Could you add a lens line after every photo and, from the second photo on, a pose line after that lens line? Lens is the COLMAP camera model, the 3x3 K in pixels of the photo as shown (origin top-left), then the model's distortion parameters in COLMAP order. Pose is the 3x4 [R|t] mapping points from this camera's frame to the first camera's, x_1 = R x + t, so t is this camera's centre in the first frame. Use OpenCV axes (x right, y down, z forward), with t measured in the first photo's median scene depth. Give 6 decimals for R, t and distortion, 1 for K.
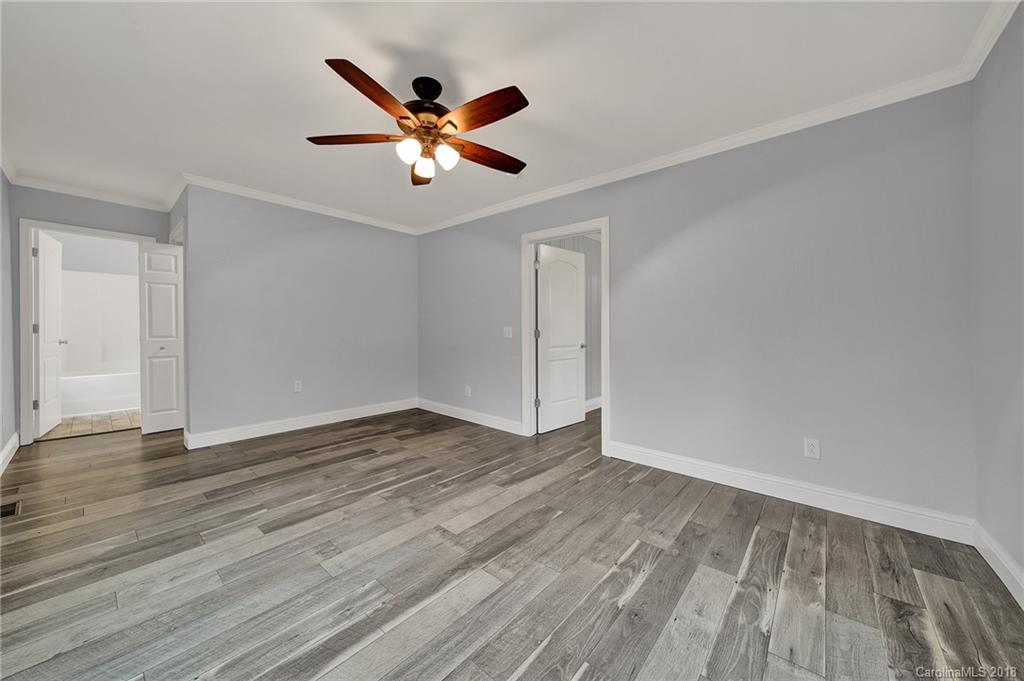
lens RADIAL K [[374.4, 0, 513.8], [0, 374.4, 333.3], [0, 0, 1]] dist [-0.000520, -0.000252]
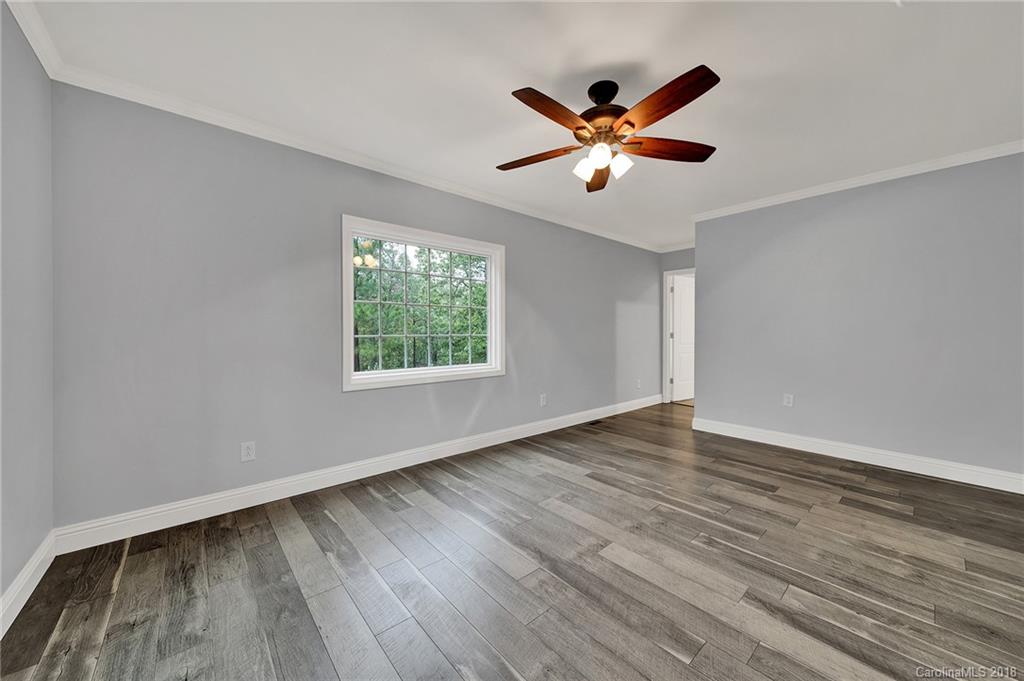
lens RADIAL K [[374.4, 0, 513.8], [0, 374.4, 333.3], [0, 0, 1]] dist [-0.000520, -0.000252]
pose [[-0.141308, 0.001209, -0.989965, 0.672106], [-0.020091, 0.999790, 0.004089, -0.019042], [0.989762, 0.020467, -0.141254, 0.745872]]
